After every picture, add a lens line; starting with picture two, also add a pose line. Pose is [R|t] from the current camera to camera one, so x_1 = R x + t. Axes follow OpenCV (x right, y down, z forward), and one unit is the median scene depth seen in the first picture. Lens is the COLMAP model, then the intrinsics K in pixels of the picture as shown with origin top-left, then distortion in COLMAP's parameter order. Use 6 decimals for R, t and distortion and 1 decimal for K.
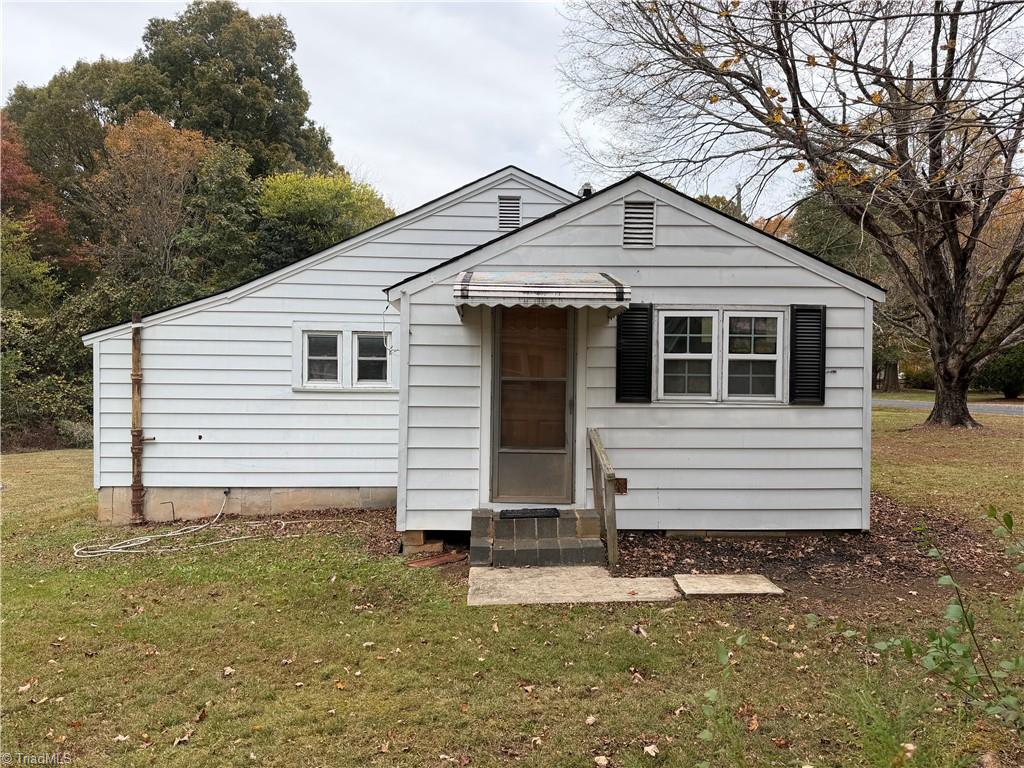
lens RADIAL K [[729.0, 0, 511.9], [0, 729.0, 382.2], [0, 0, 1]] dist [0.014097, -0.012968]
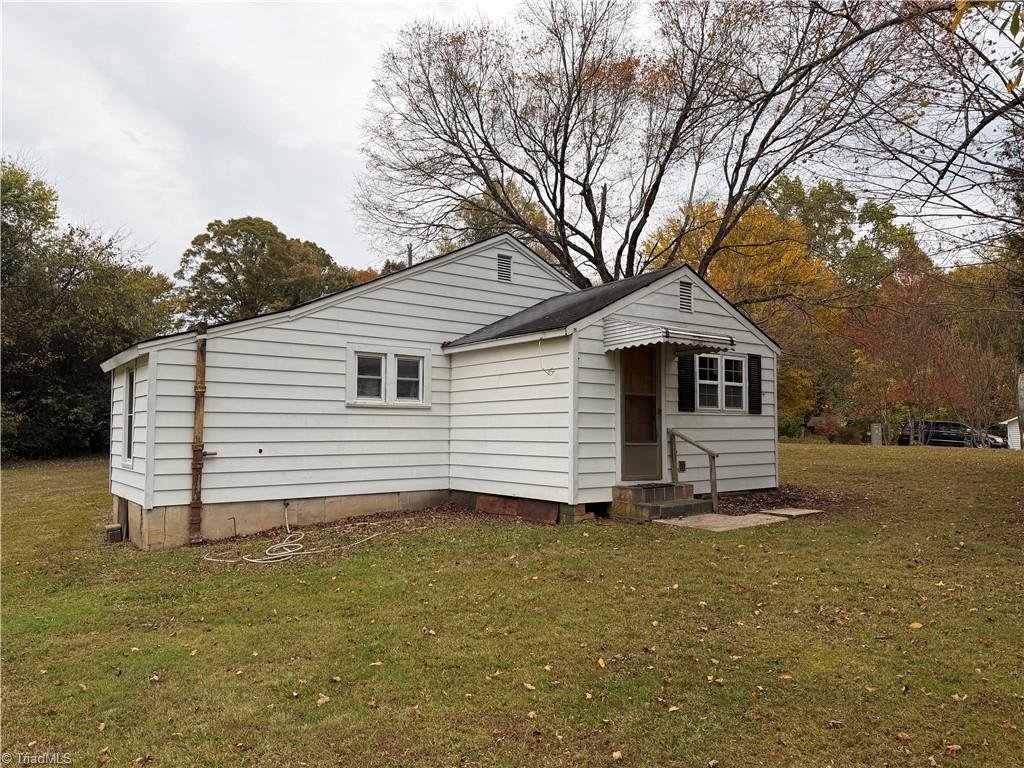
lens RADIAL K [[729.0, 0, 501.6], [0, 729.0, 382.7], [0, 0, 1]] dist [0.014097, -0.012968]
pose [[0.813335, 0.031580, 0.580938, -0.747164], [0.001113, 0.998440, -0.055833, 0.038063], [-0.581794, 0.046057, 0.812031, -0.016750]]
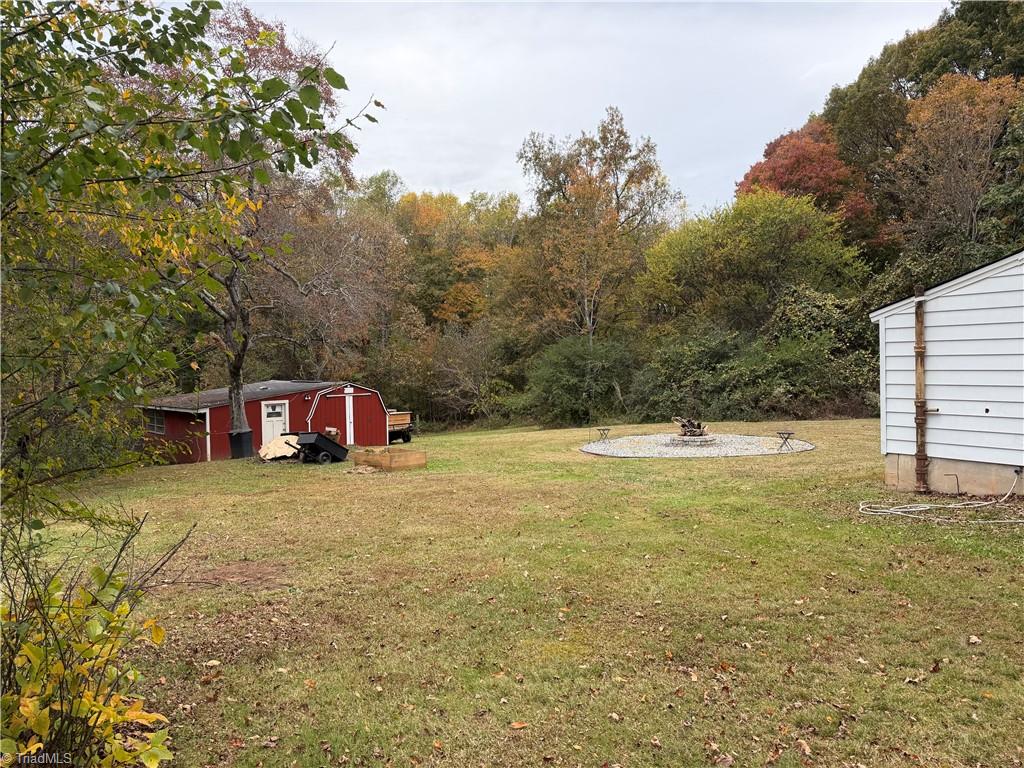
lens RADIAL K [[729.0, 0, 509.2], [0, 729.0, 389.1], [0, 0, 1]] dist [0.014097, -0.012968]
pose [[0.519403, 0.014635, -0.854404, 0.064804], [0.024381, 0.999192, 0.031937, 0.001684], [0.854181, -0.037419, 0.518627, -0.025882]]
